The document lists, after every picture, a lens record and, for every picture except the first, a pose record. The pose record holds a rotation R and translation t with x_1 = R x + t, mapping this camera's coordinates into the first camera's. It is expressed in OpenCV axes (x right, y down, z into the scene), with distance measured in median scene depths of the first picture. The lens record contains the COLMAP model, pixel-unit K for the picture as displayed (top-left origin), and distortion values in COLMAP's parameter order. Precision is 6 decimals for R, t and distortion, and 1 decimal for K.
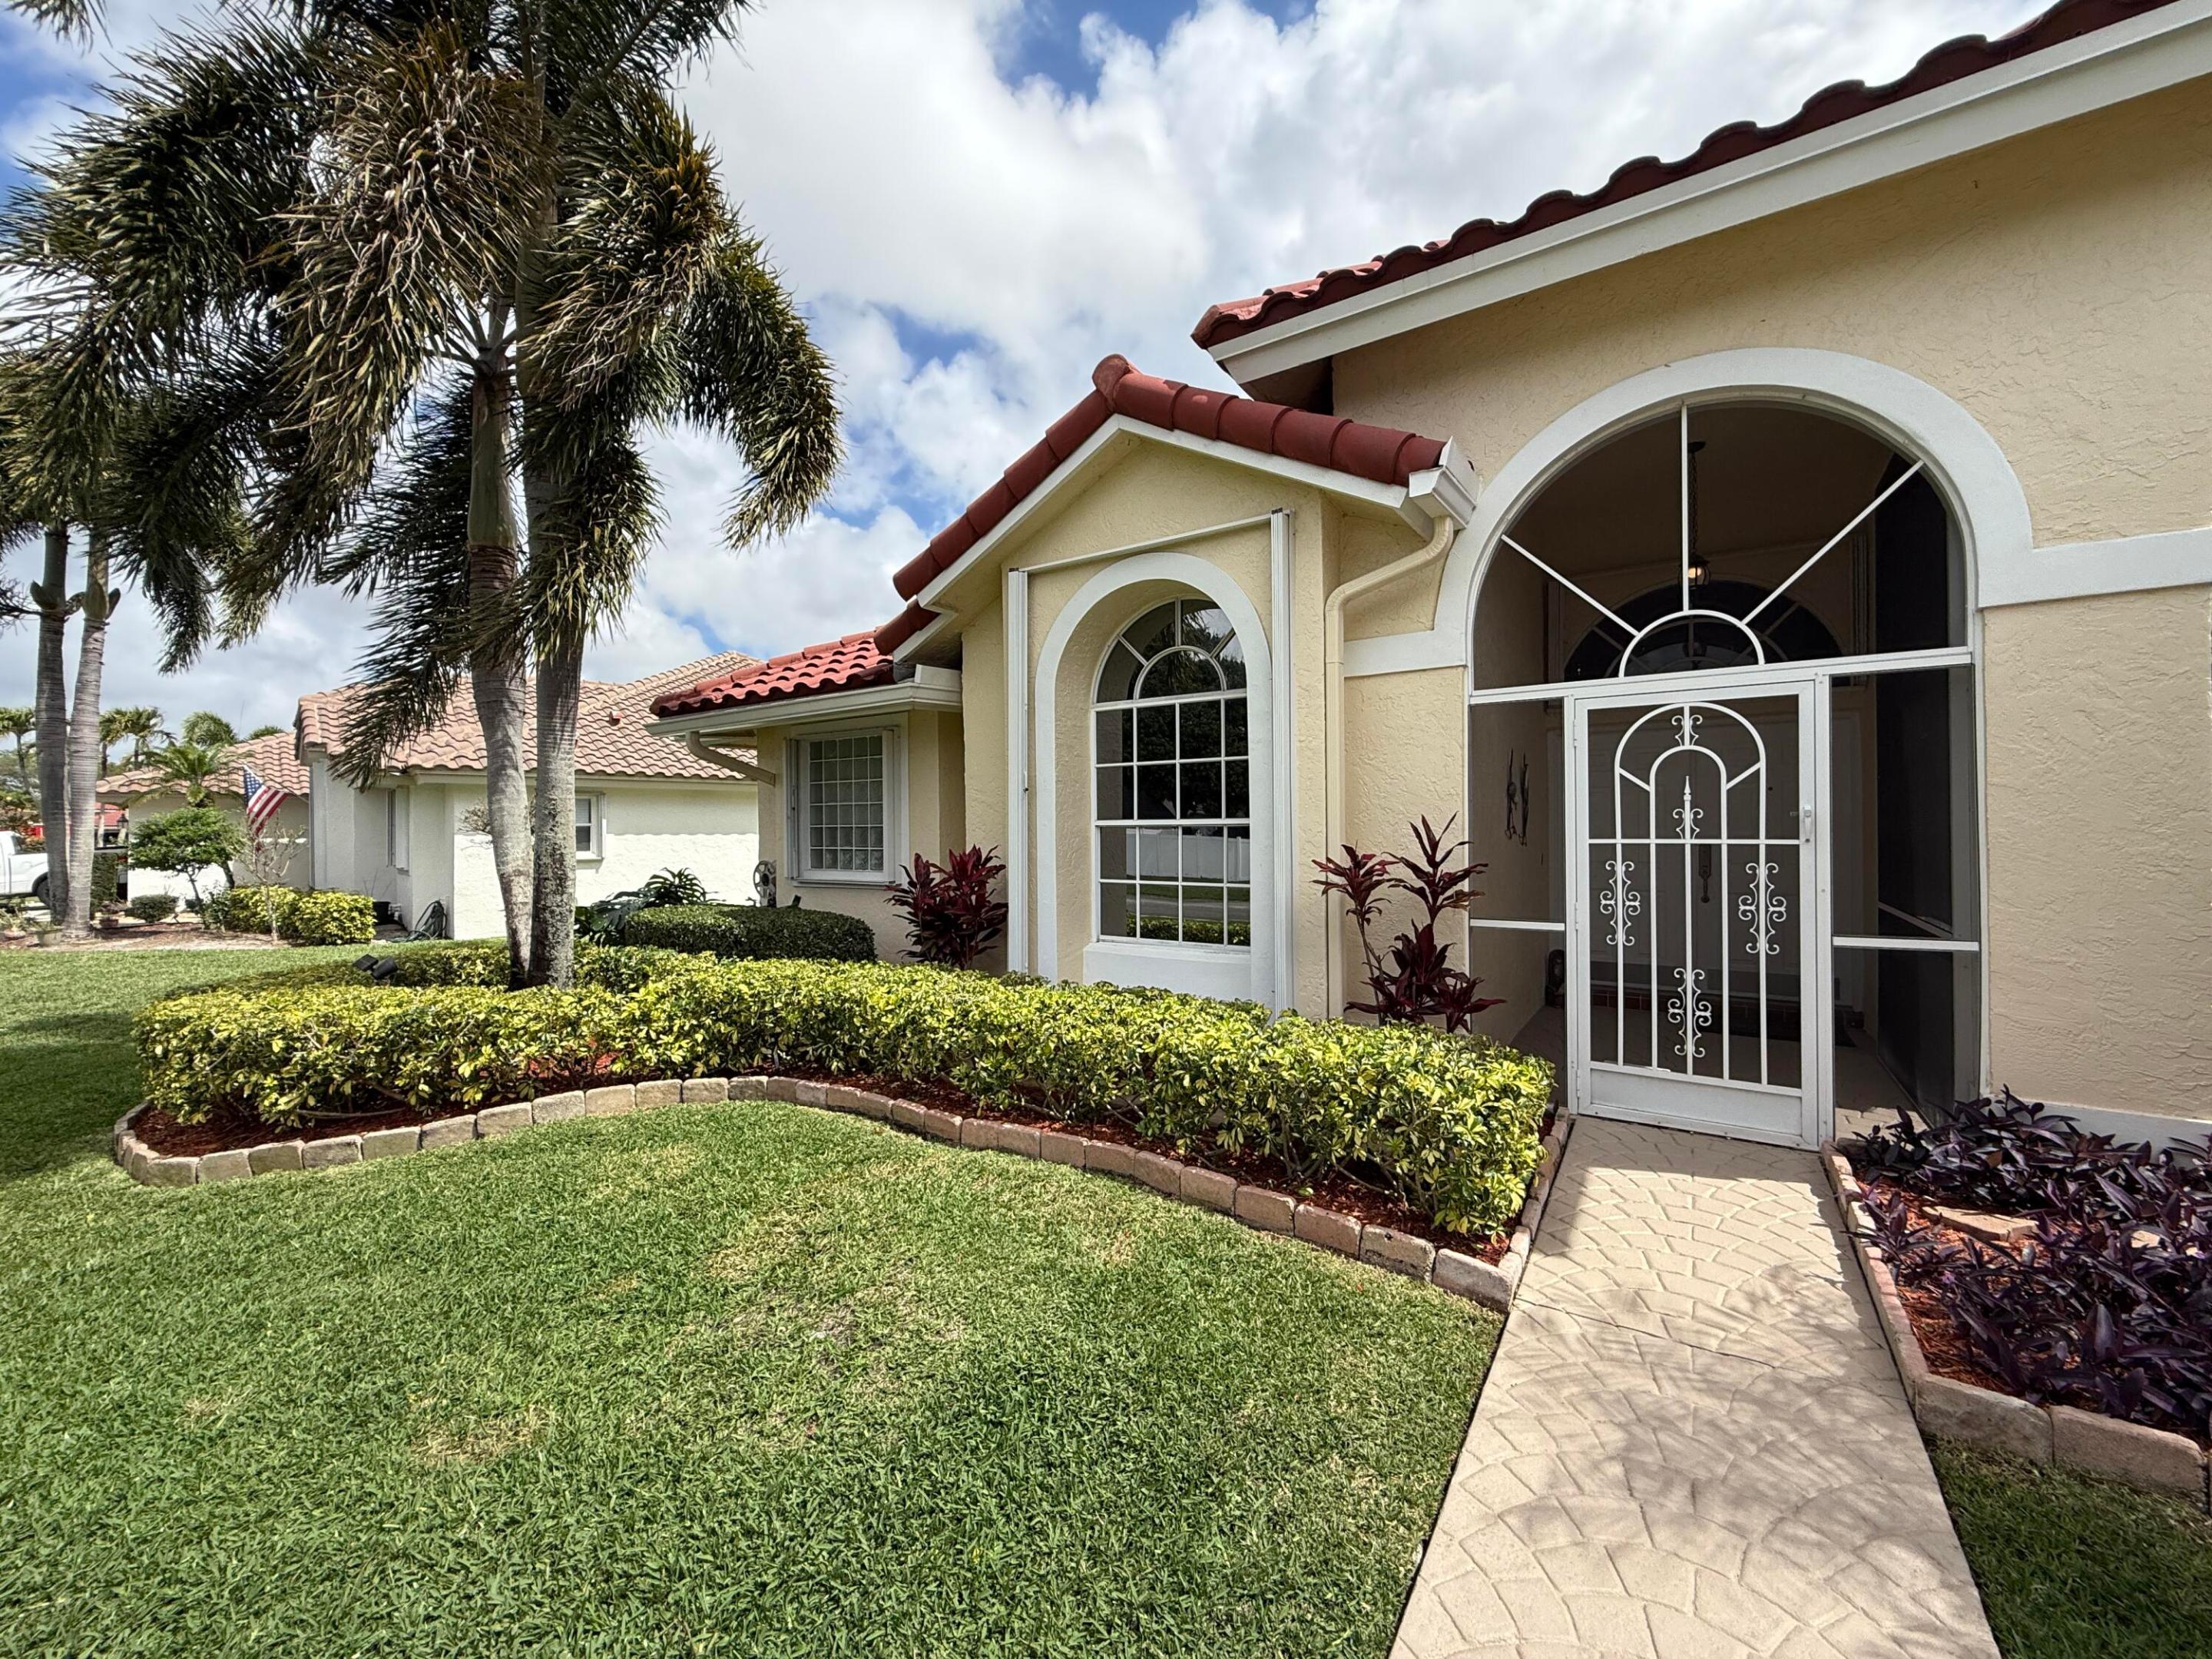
lens RADIAL K [[876.6, 0, 1100.1], [0, 876.6, 828.6], [0, 0, 1]] dist [0.000218, 0.000116]
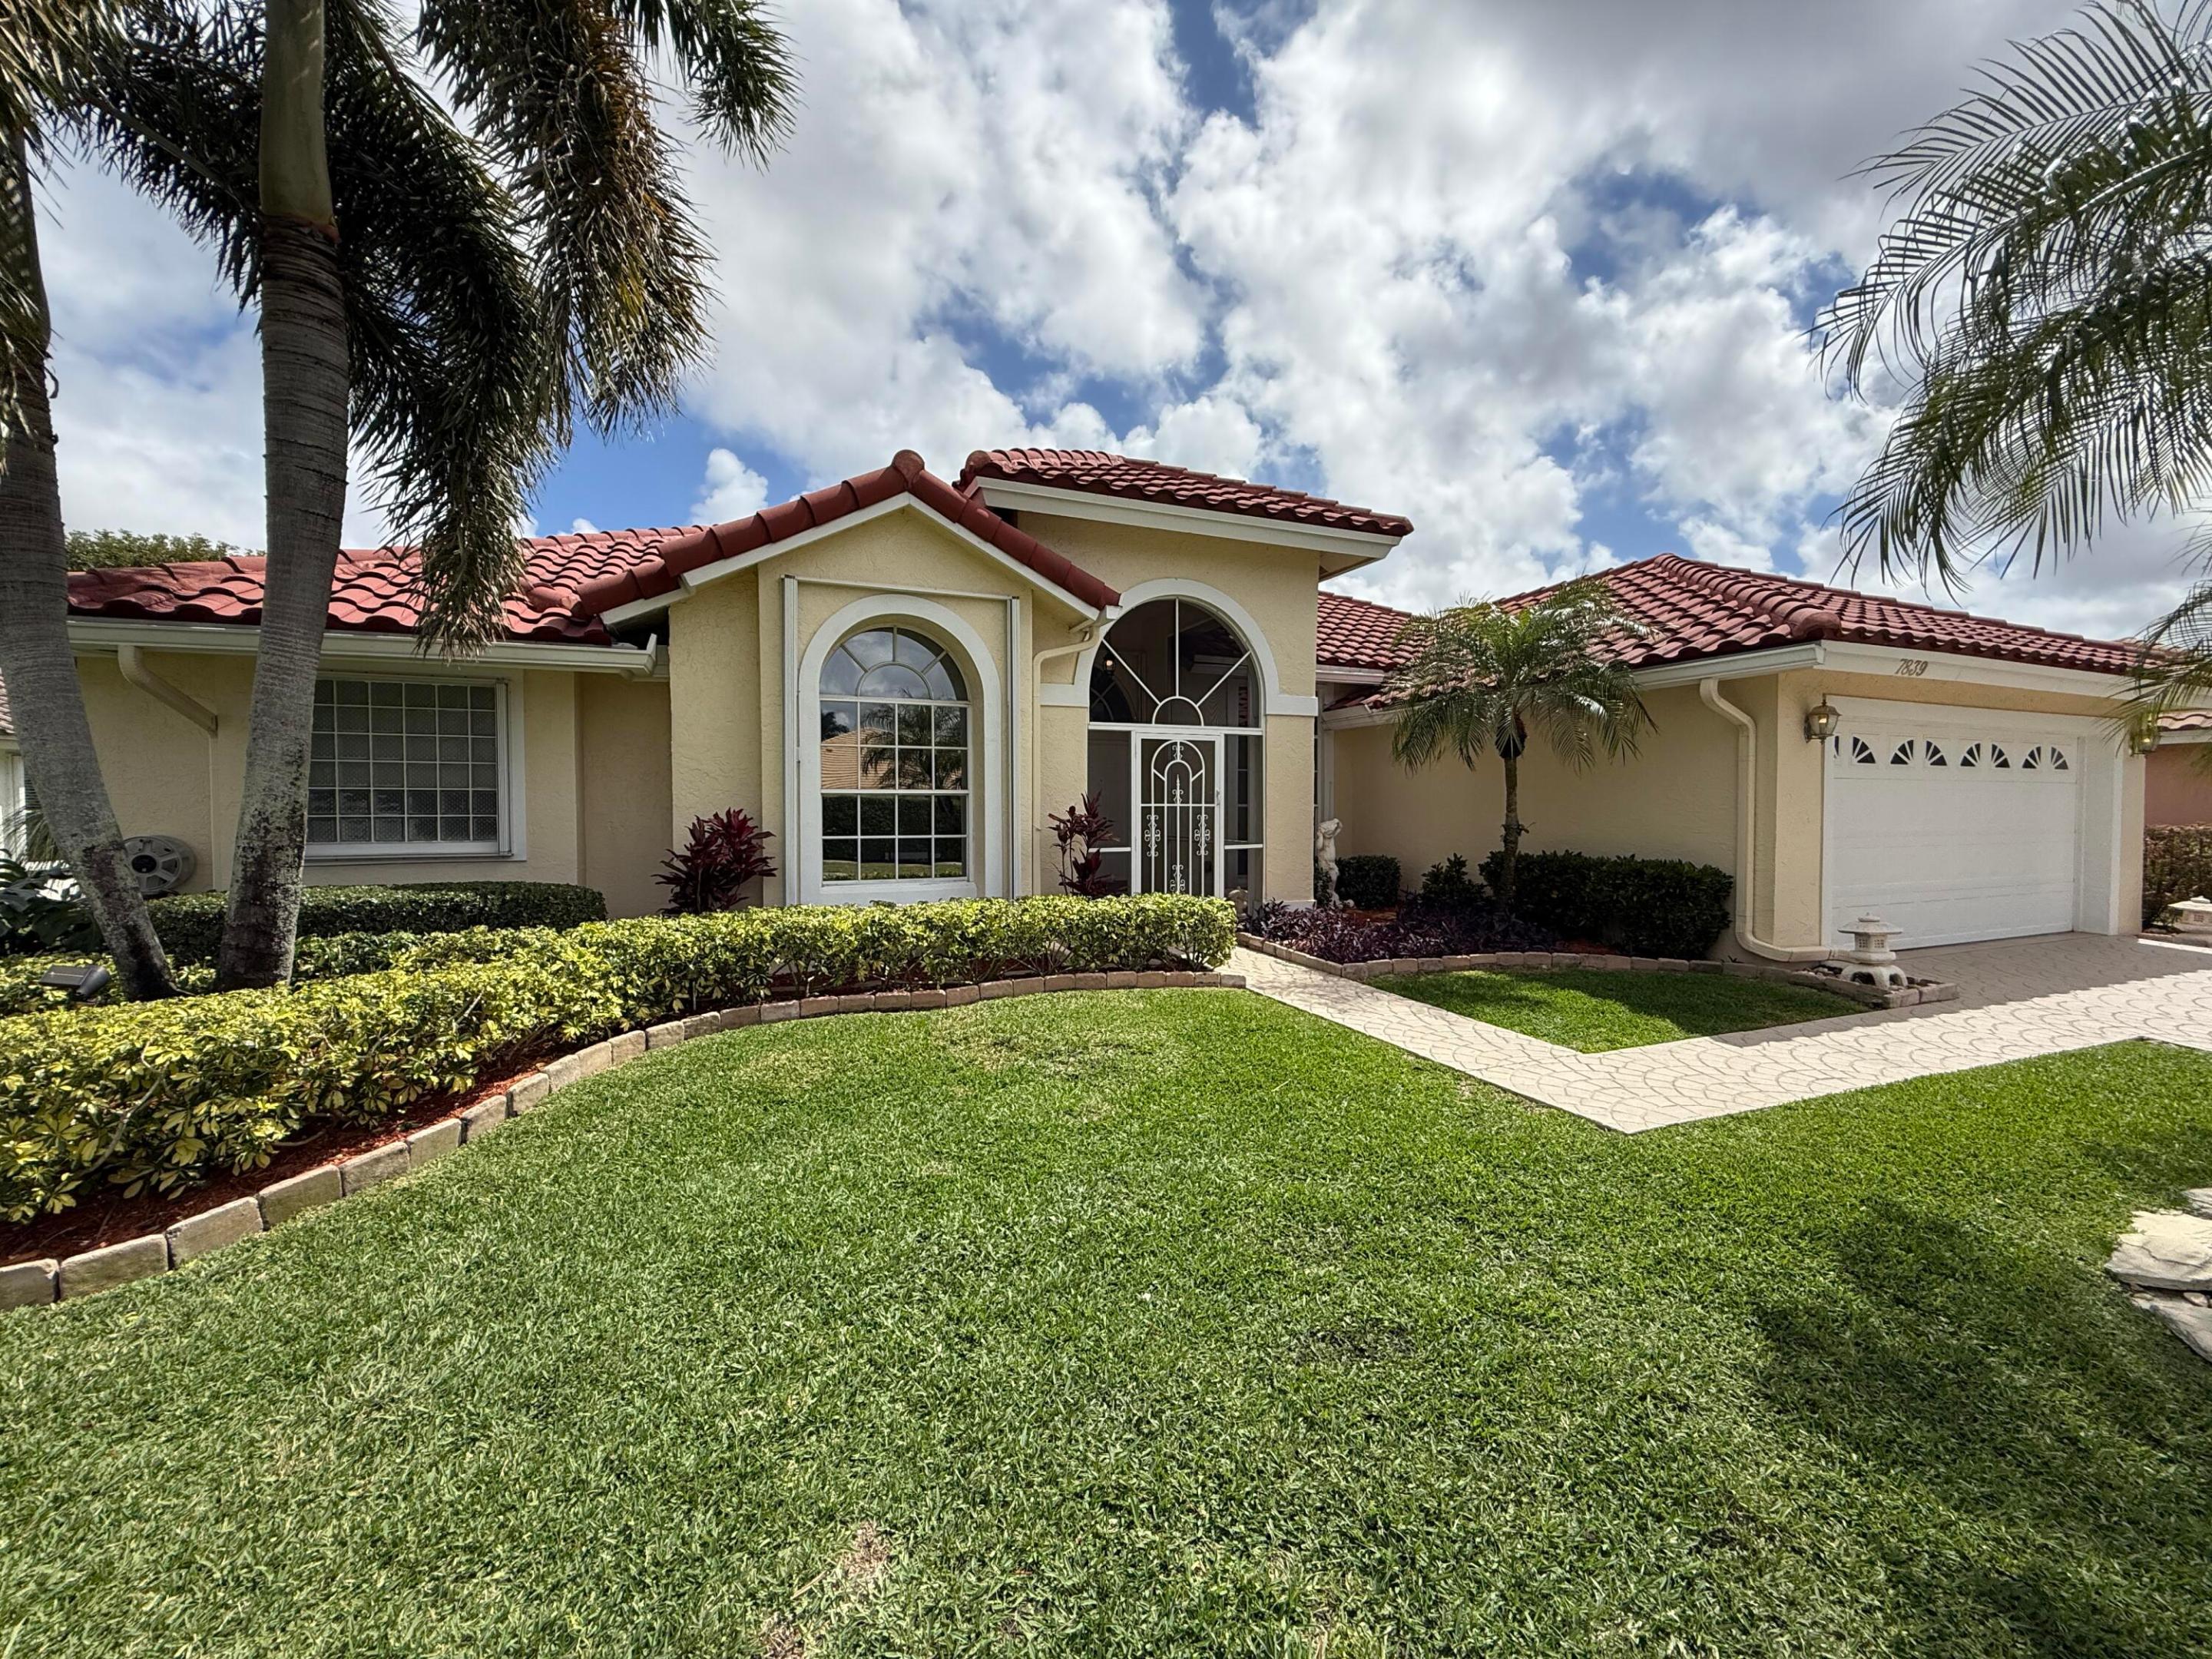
lens RADIAL K [[877.0, 0, 1106.0], [0, 877.0, 829.5], [0, 0, 1]] dist [-0.000916, -0.000182]
pose [[0.549259, -0.014333, 0.835529, -1.100486], [-0.003304, 0.999808, 0.019324, 0.030445], [-0.835646, -0.013375, 0.549106, -0.021609]]
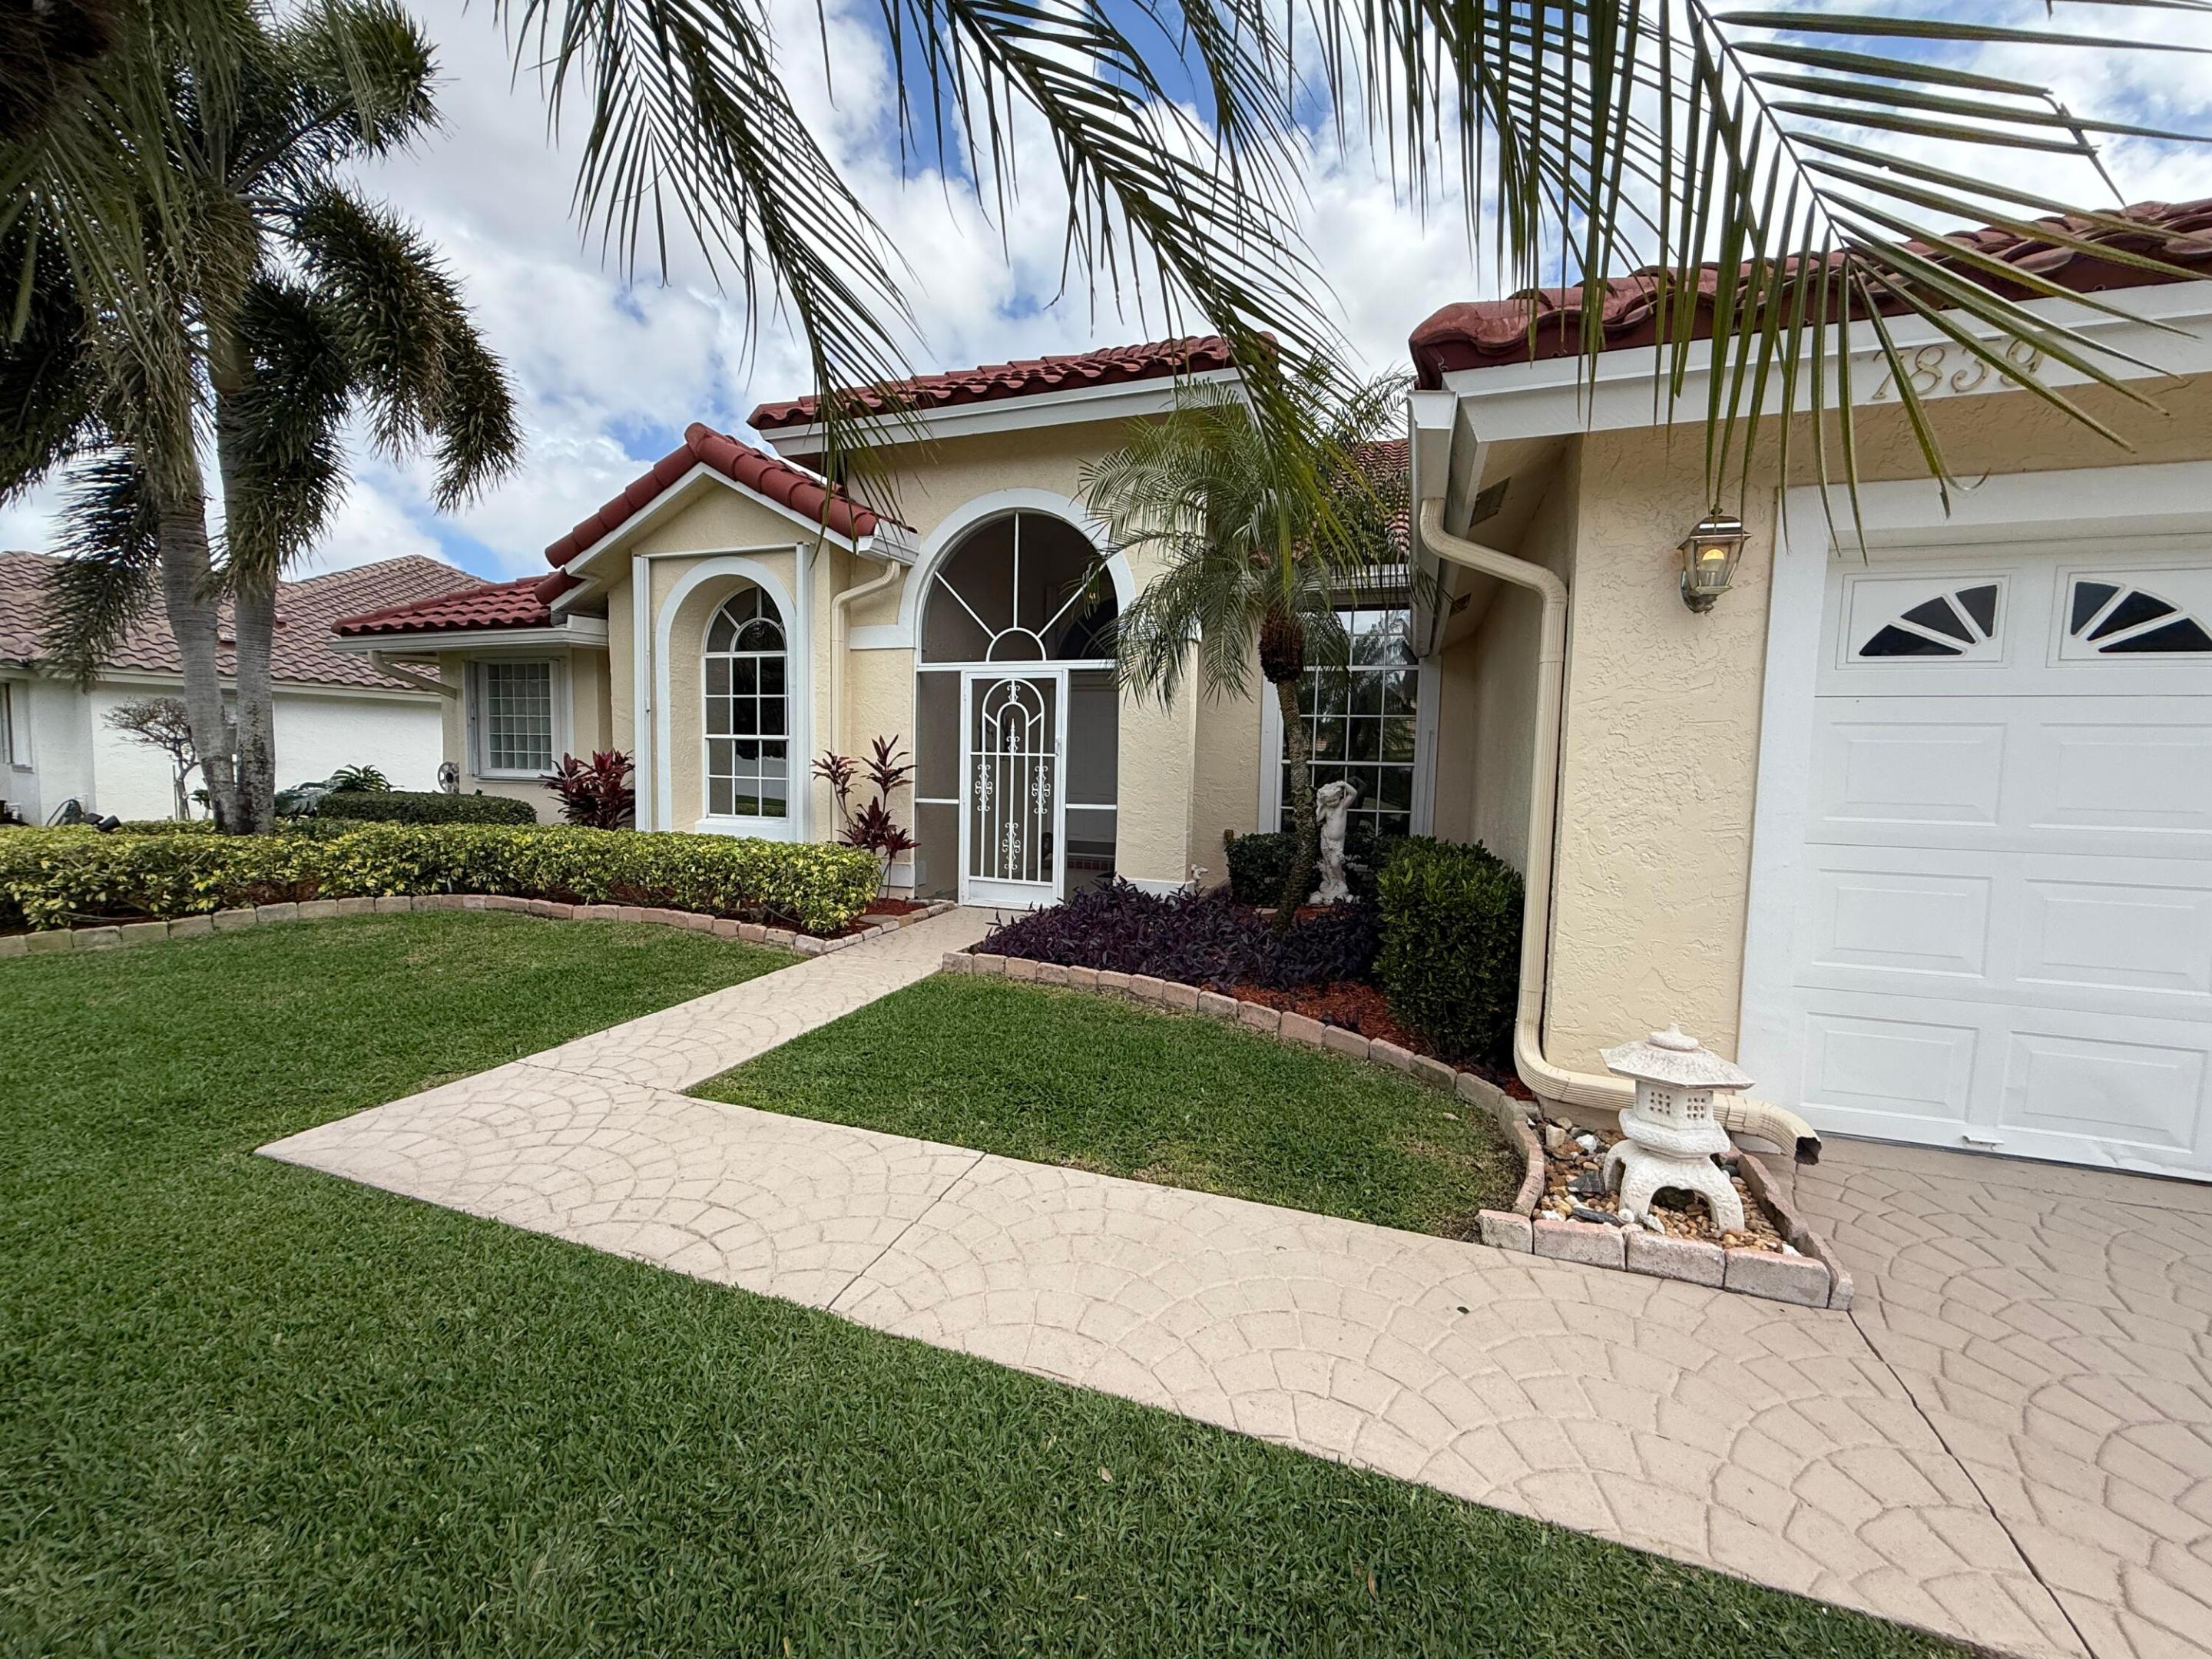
lens RADIAL K [[879.8, 0, 1102.8], [0, 879.8, 827.9], [0, 0, 1]] dist [-0.000341, 0.000132]
pose [[0.967017, 0.011243, 0.254462, 0.350914], [-0.030119, 0.997064, 0.070407, 0.030705], [-0.252923, -0.075749, 0.964516, -0.776165]]
